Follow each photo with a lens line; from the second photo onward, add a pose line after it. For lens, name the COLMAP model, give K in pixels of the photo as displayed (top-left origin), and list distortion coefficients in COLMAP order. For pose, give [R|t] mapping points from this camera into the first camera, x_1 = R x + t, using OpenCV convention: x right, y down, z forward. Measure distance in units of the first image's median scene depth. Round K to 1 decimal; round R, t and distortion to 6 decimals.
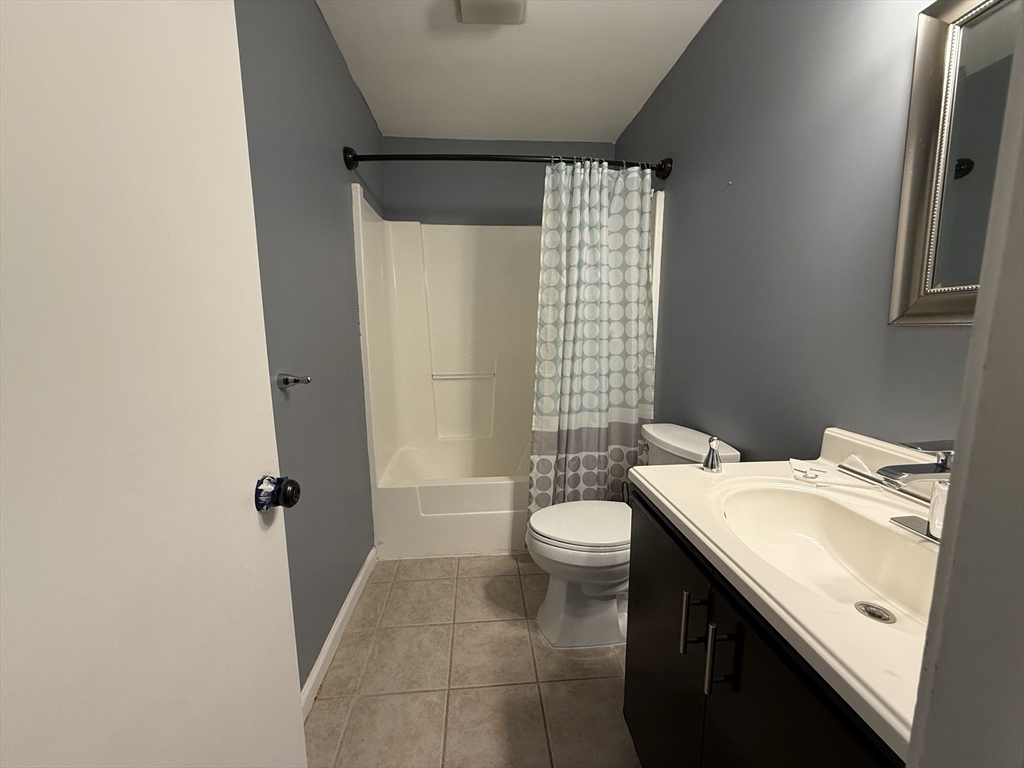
lens RADIAL K [[409.2, 0, 510.6], [0, 409.2, 383.7], [0, 0, 1]] dist [0.001114, 0.000106]
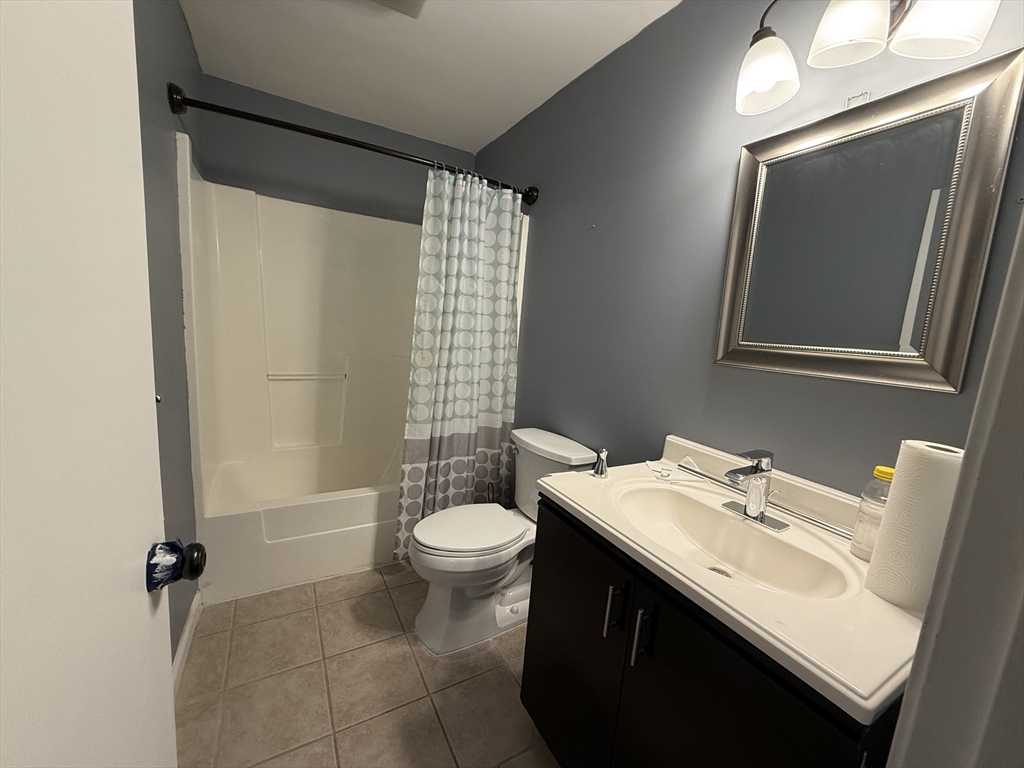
lens RADIAL K [[409.2, 0, 510.6], [0, 409.2, 383.7], [0, 0, 1]] dist [0.001114, 0.000106]
pose [[0.903085, 0.011014, 0.429321, -0.145343], [-0.020843, 0.999617, 0.018199, -0.041870], [-0.428956, -0.025384, 0.902969, 0.020125]]
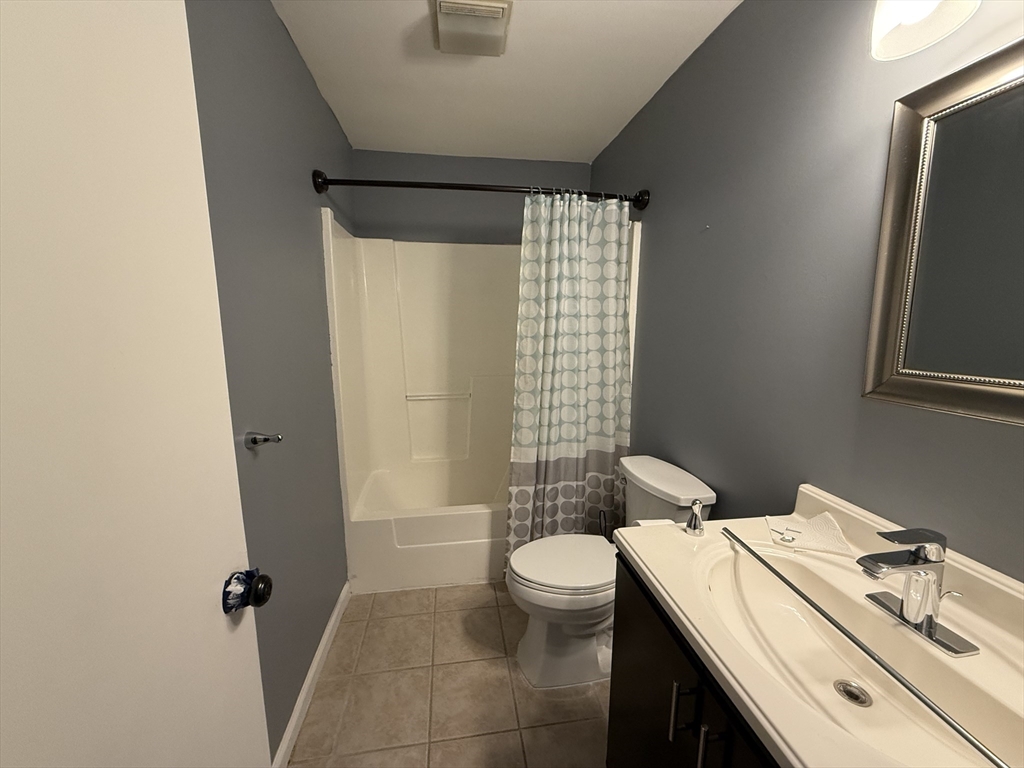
lens RADIAL K [[409.2, 0, 510.6], [0, 409.2, 383.7], [0, 0, 1]] dist [0.001114, 0.000106]
pose [[0.997510, -0.002029, 0.070491, -0.017836], [0.000977, 0.999888, 0.014963, -0.094500], [-0.070514, -0.014856, 0.997400, 0.014996]]
